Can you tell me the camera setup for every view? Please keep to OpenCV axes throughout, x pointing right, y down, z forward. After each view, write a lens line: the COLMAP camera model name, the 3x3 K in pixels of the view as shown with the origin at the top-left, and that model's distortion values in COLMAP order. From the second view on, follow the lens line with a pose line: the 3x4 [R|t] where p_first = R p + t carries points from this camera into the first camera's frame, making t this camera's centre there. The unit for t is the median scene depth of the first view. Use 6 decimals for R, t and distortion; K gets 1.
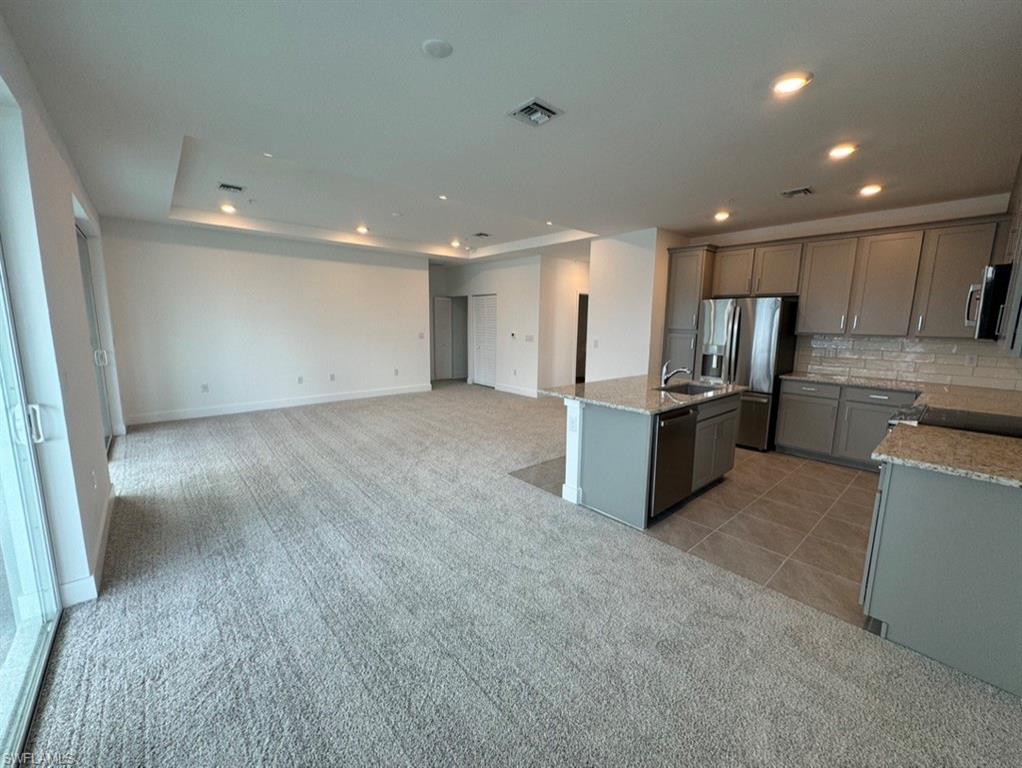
lens RADIAL K [[406.0, 0, 511.0], [0, 406.0, 384.0], [0, 0, 1]] dist [0.001135, 0.000046]
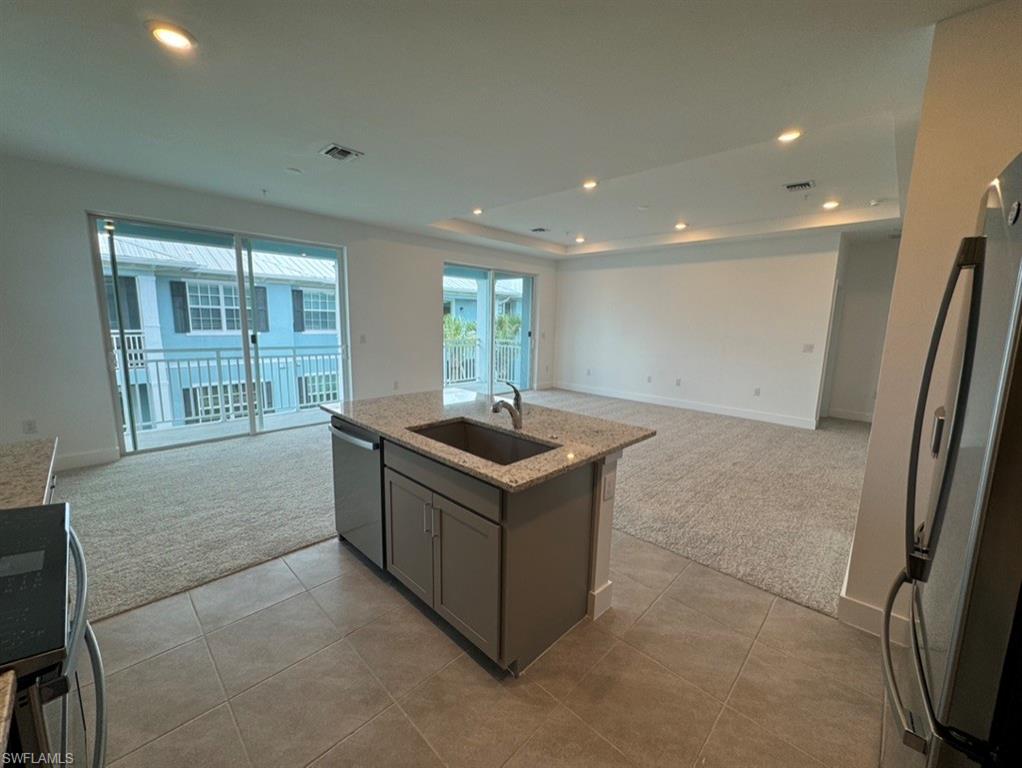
lens RADIAL K [[406.0, 0, 511.0], [0, 406.0, 384.0], [0, 0, 1]] dist [0.001135, 0.000046]
pose [[0.069697, 0.141568, -0.987472, 0.450256], [-0.170482, 0.977007, 0.128035, -0.062897], [0.982893, 0.159422, 0.092230, 0.456799]]
